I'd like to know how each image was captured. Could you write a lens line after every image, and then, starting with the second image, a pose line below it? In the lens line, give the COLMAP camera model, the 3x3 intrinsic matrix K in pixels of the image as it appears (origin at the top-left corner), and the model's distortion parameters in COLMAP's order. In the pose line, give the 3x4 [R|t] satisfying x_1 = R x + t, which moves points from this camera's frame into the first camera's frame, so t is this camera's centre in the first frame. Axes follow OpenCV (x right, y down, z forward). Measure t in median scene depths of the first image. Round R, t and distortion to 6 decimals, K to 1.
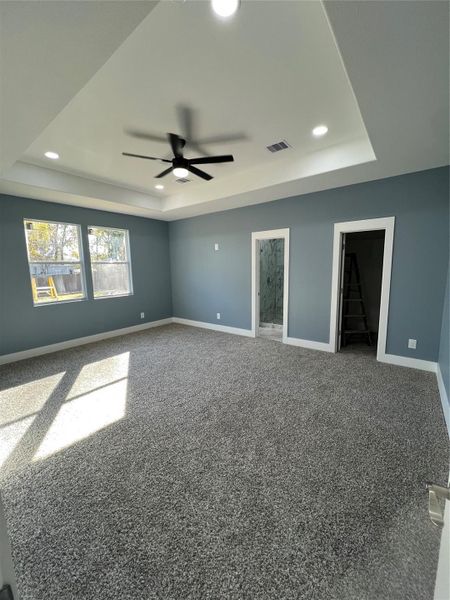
lens RADIAL K [[240.6, 0, 225.6], [0, 240.6, 297.1], [0, 0, 1]] dist [0.001286, -0.001118]
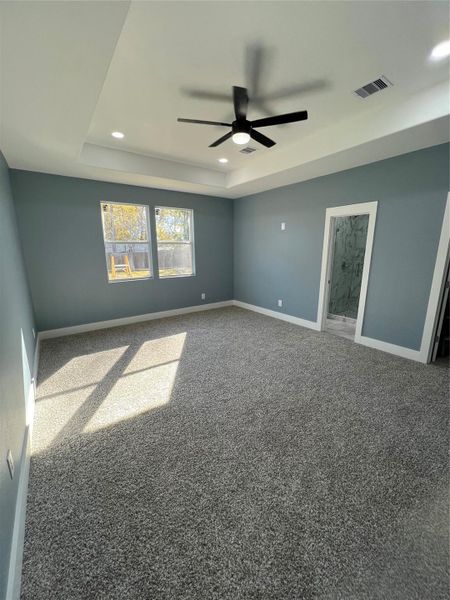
lens RADIAL K [[240.6, 0, 225.3], [0, 240.6, 297.6], [0, 0, 1]] dist [0.001286, -0.001118]
pose [[0.959586, 0.072057, -0.272033, 0.031015], [-0.048966, 0.994669, 0.090747, -0.025785], [0.277122, -0.073760, 0.957999, 0.111074]]
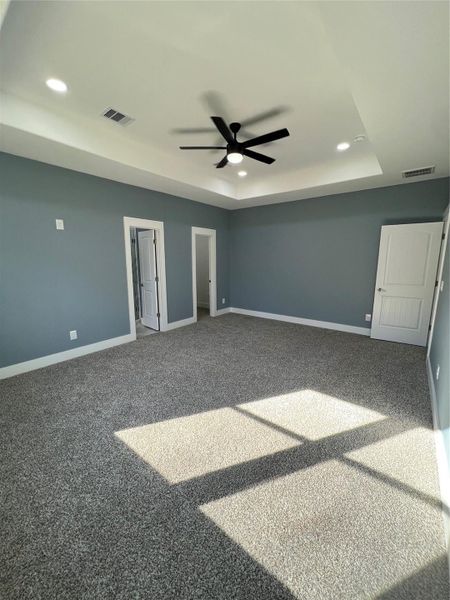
lens RADIAL K [[240.6, 0, 225.0], [0, 240.6, 297.8], [0, 0, 1]] dist [0.001286, -0.001118]
pose [[0.000582, -0.149612, 0.988745, -1.115948], [0.118392, 0.981801, 0.148492, -0.112002], [-0.992967, 0.116973, 0.018285, 0.996050]]
